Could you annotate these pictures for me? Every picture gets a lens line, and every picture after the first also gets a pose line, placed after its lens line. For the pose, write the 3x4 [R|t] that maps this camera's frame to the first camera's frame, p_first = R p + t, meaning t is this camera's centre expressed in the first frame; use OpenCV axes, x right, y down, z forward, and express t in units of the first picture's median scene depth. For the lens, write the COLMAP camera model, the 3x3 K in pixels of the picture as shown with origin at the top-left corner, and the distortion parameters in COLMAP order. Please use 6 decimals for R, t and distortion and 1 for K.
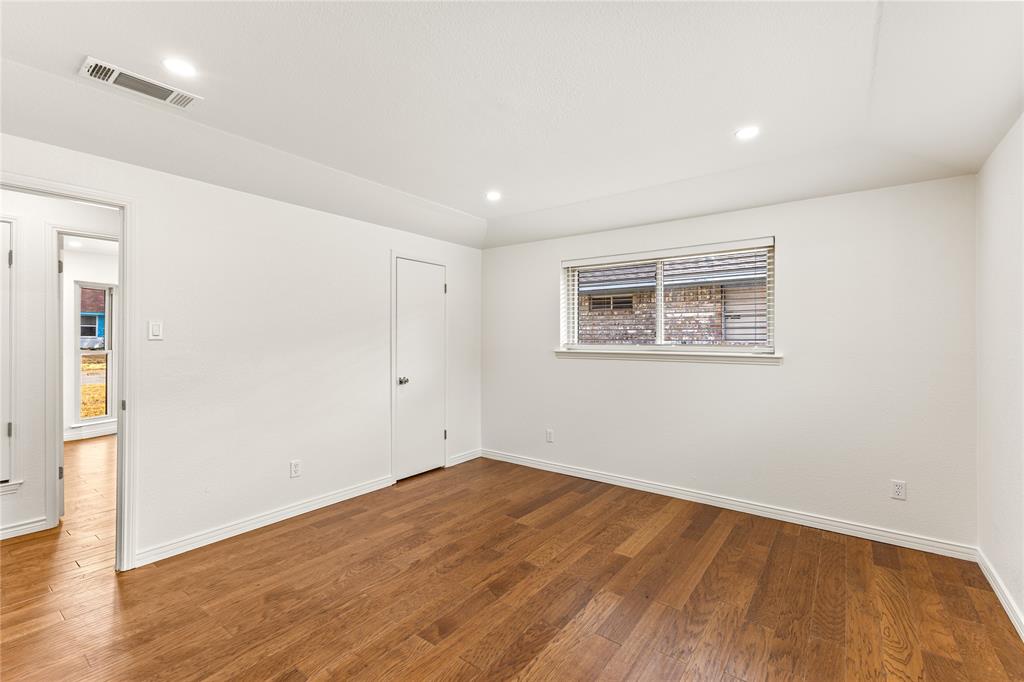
lens RADIAL K [[440.0, 0, 517.5], [0, 440.0, 335.9], [0, 0, 1]] dist [0.011510, -0.001277]
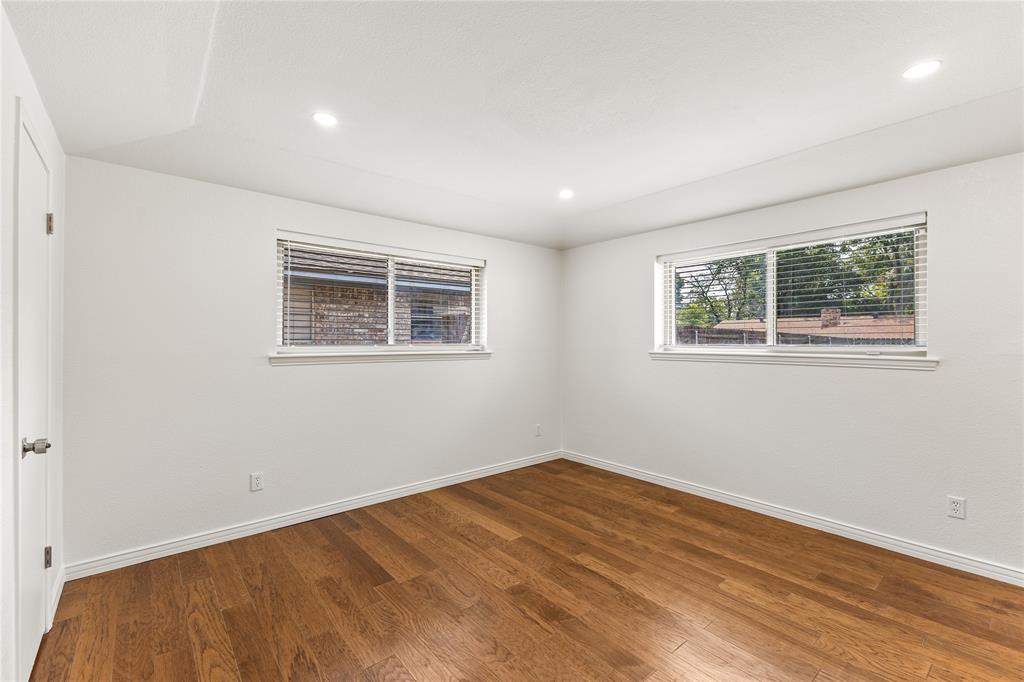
lens RADIAL K [[440.0, 0, 512.8], [0, 440.0, 340.0], [0, 0, 1]] dist [0.011510, -0.001277]
pose [[0.236462, -0.005840, 0.971623, -0.732330], [-0.010052, 0.999914, 0.008456, -0.002932], [-0.971589, -0.011766, 0.236383, 0.675933]]
